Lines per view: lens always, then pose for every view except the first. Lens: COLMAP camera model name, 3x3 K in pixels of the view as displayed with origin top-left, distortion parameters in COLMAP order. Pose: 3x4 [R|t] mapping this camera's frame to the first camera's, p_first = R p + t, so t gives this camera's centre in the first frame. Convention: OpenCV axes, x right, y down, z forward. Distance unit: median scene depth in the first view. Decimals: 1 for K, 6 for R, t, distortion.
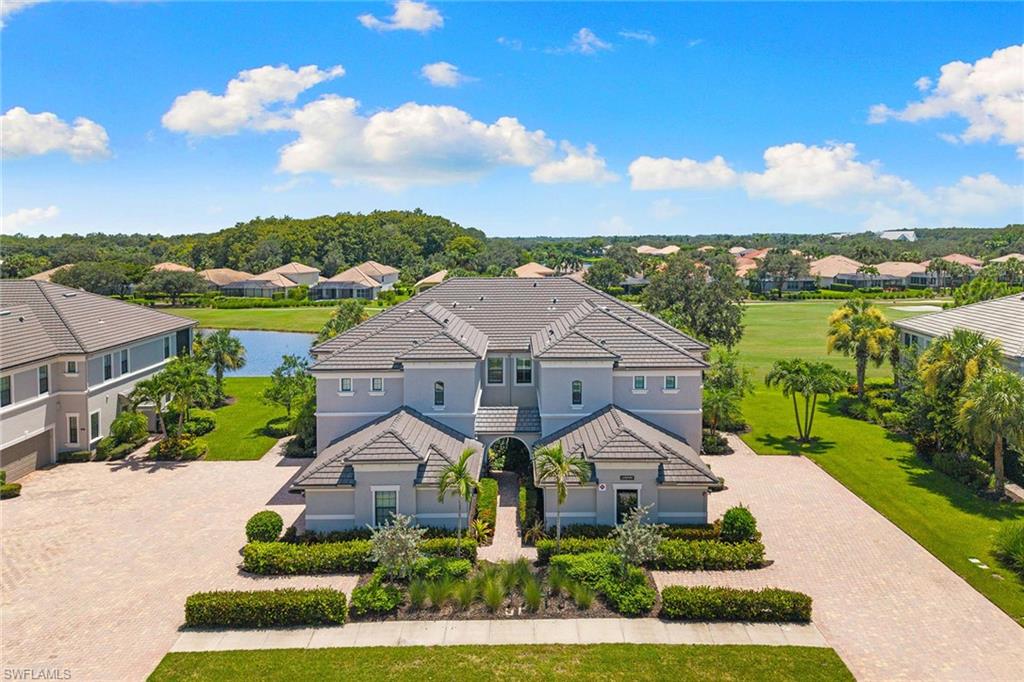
lens RADIAL K [[607.4, 0, 512.0], [0, 607.4, 341.0], [0, 0, 1]] dist [0.003075, 0.000522]
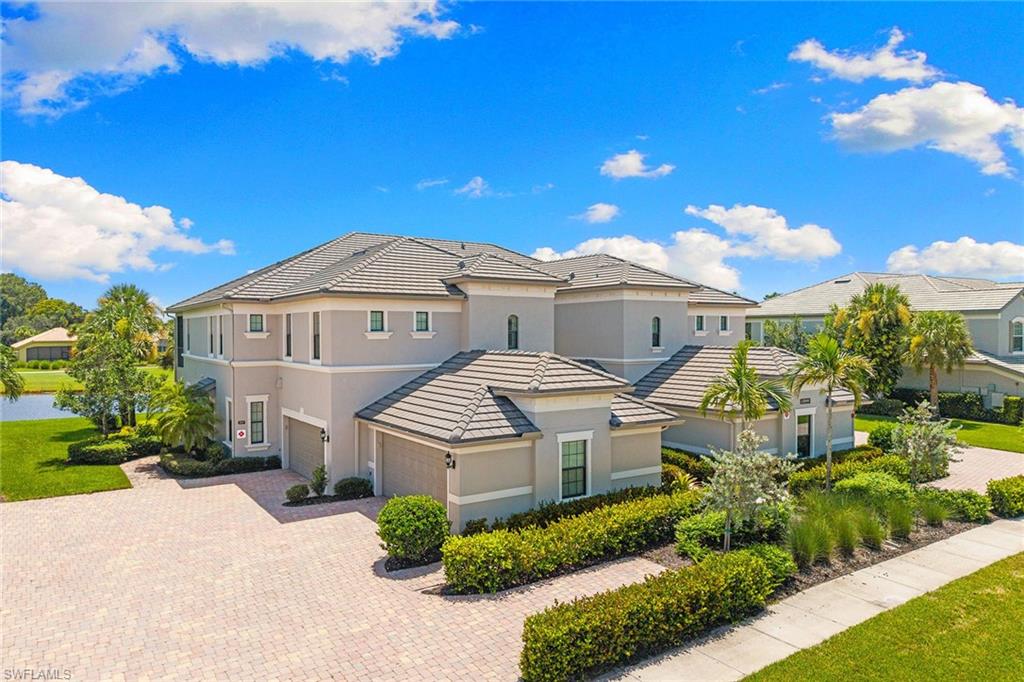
lens RADIAL K [[607.4, 0, 512.0], [0, 607.4, 341.0], [0, 0, 1]] dist [0.003075, 0.000522]
pose [[0.853436, 0.003216, 0.521188, -0.677117], [0.044193, 0.995933, -0.078511, 0.205151], [-0.519321, 0.090037, 0.849823, 0.511695]]
